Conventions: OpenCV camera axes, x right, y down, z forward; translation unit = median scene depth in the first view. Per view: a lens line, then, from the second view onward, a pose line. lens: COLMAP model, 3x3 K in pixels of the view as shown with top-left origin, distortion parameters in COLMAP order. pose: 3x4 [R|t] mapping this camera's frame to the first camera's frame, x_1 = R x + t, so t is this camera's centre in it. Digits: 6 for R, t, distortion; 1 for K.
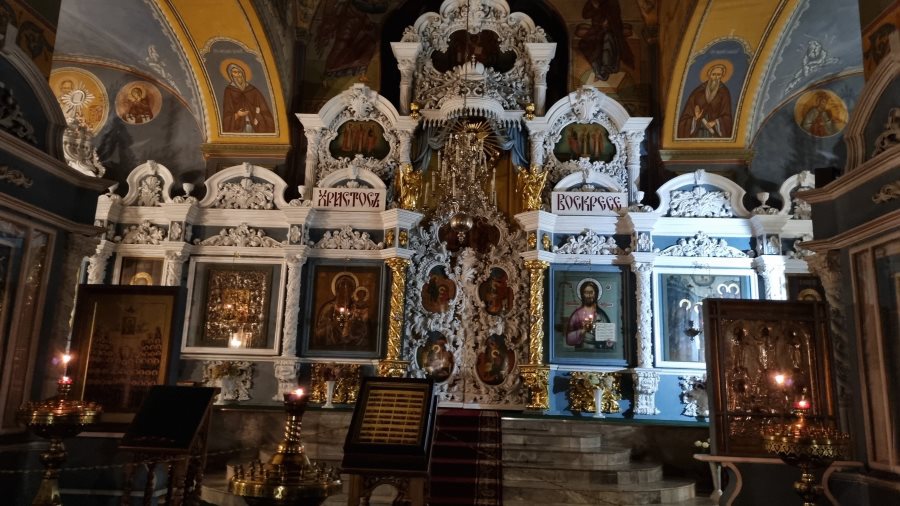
lens RADIAL K [[672.0, 0, 452.1], [0, 672.0, 251.8], [0, 0, 1]] dist [0.004956, 0.001012]
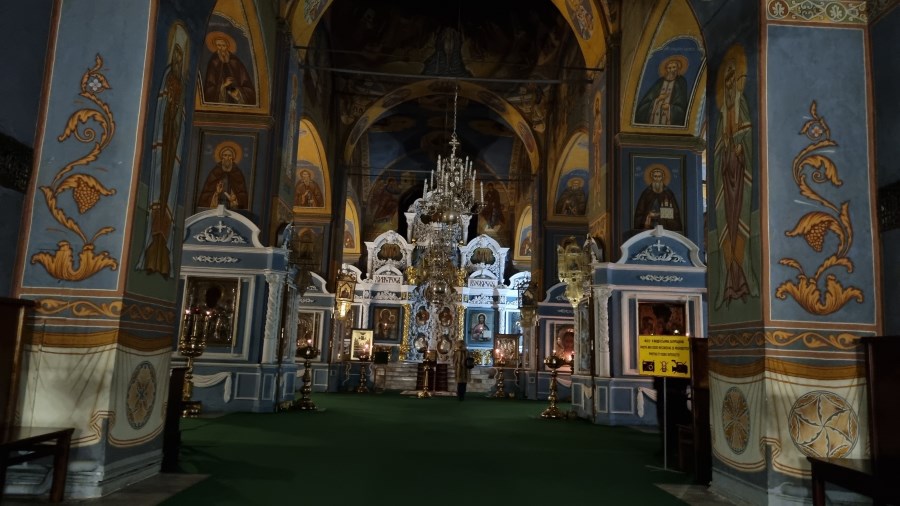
lens RADIAL K [[672.0, 0, 448.9], [0, 672.0, 253.8], [0, 0, 1]] dist [0.004956, 0.001012]
pose [[0.996721, 0.017863, 0.078919, -0.122124], [-0.021196, 0.998909, 0.041600, -0.275920], [-0.078090, -0.043136, 0.996013, -1.459954]]
